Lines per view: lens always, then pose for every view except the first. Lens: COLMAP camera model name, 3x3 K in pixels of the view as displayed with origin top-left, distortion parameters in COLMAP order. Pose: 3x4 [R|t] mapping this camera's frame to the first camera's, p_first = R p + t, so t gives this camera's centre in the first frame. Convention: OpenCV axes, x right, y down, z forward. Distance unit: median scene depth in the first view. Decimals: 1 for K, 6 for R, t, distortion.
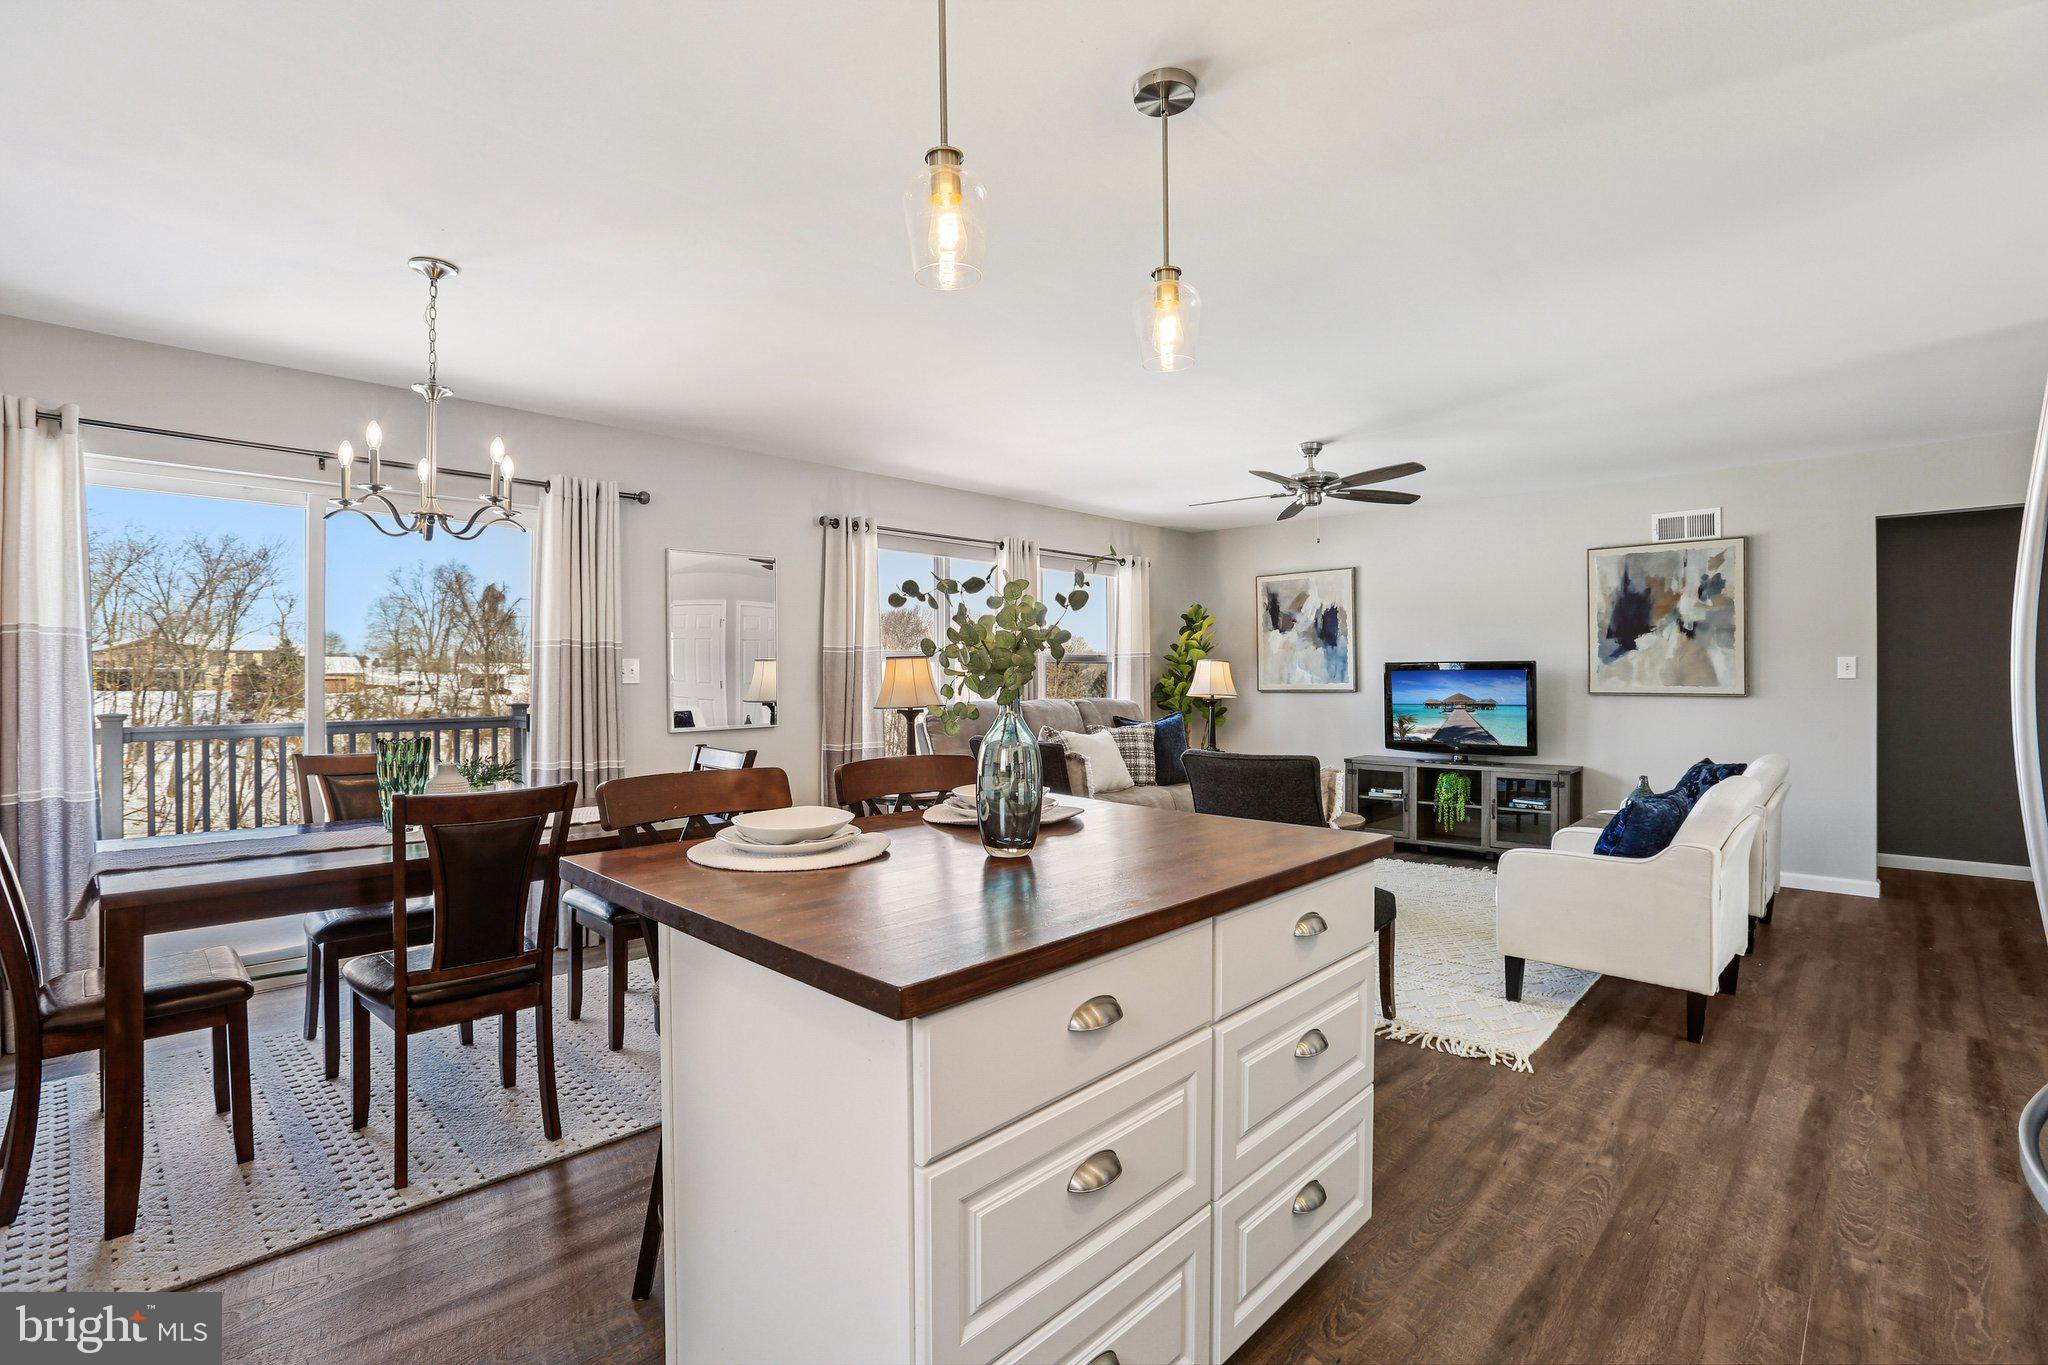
lens RADIAL K [[946.2, 0, 1017.6], [0, 946.2, 686.5], [0, 0, 1]] dist [-0.027944, 0.002635]
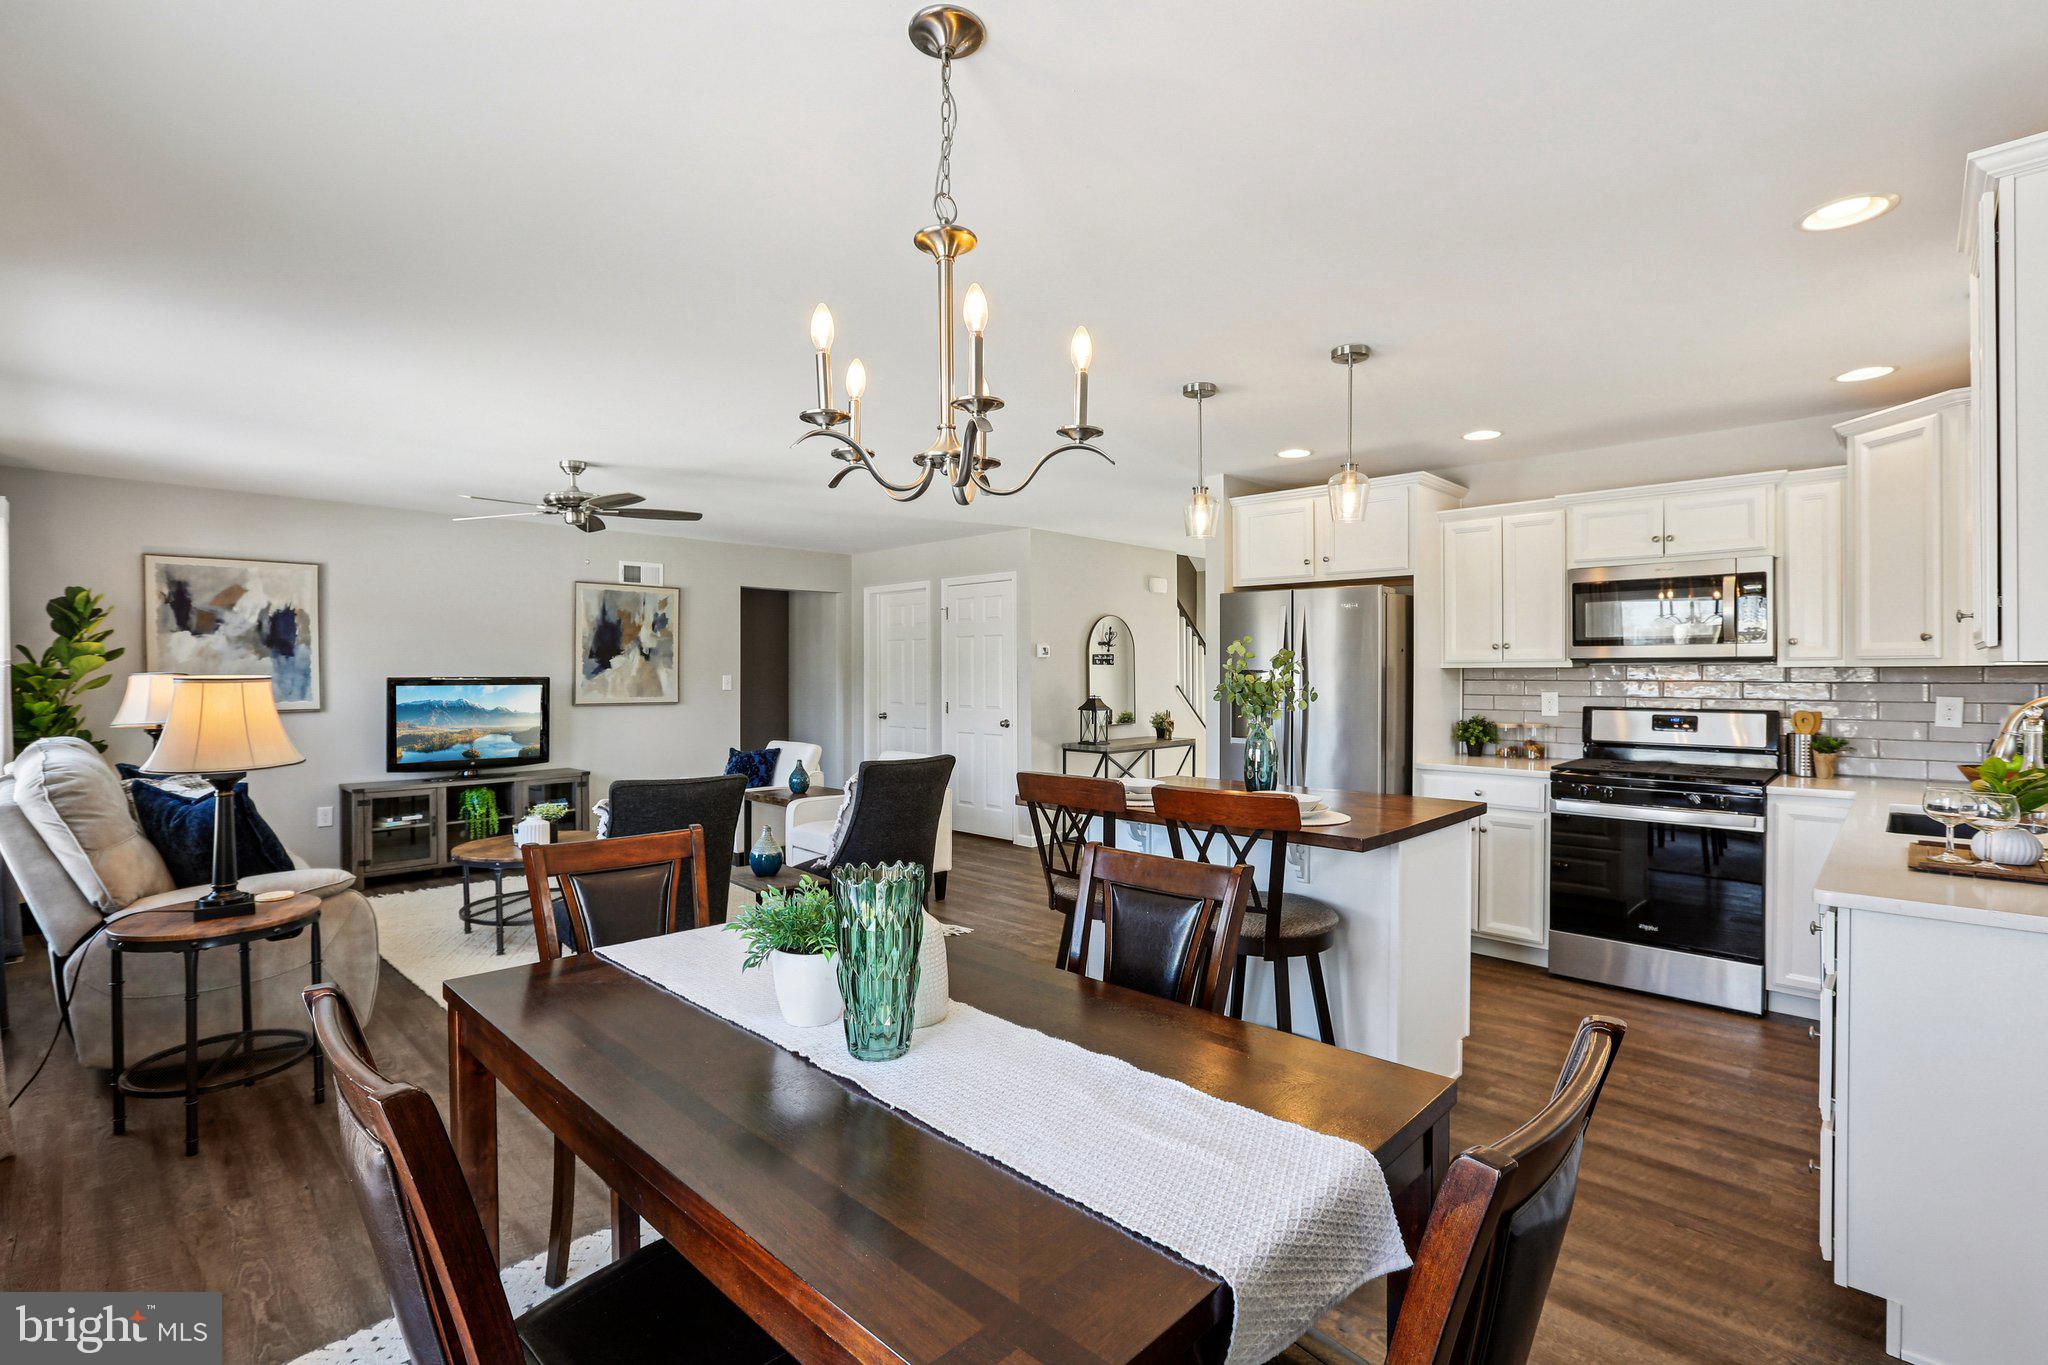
lens RADIAL K [[946.2, 0, 1004.5], [0, 946.2, 669.8], [0, 0, 1]] dist [-0.027944, 0.002635]
pose [[0.014482, 0.007985, 0.999863, -0.568522], [0.013852, 0.999871, -0.008185, -0.019331], [-0.999799, 0.013968, 0.014369, 0.452755]]
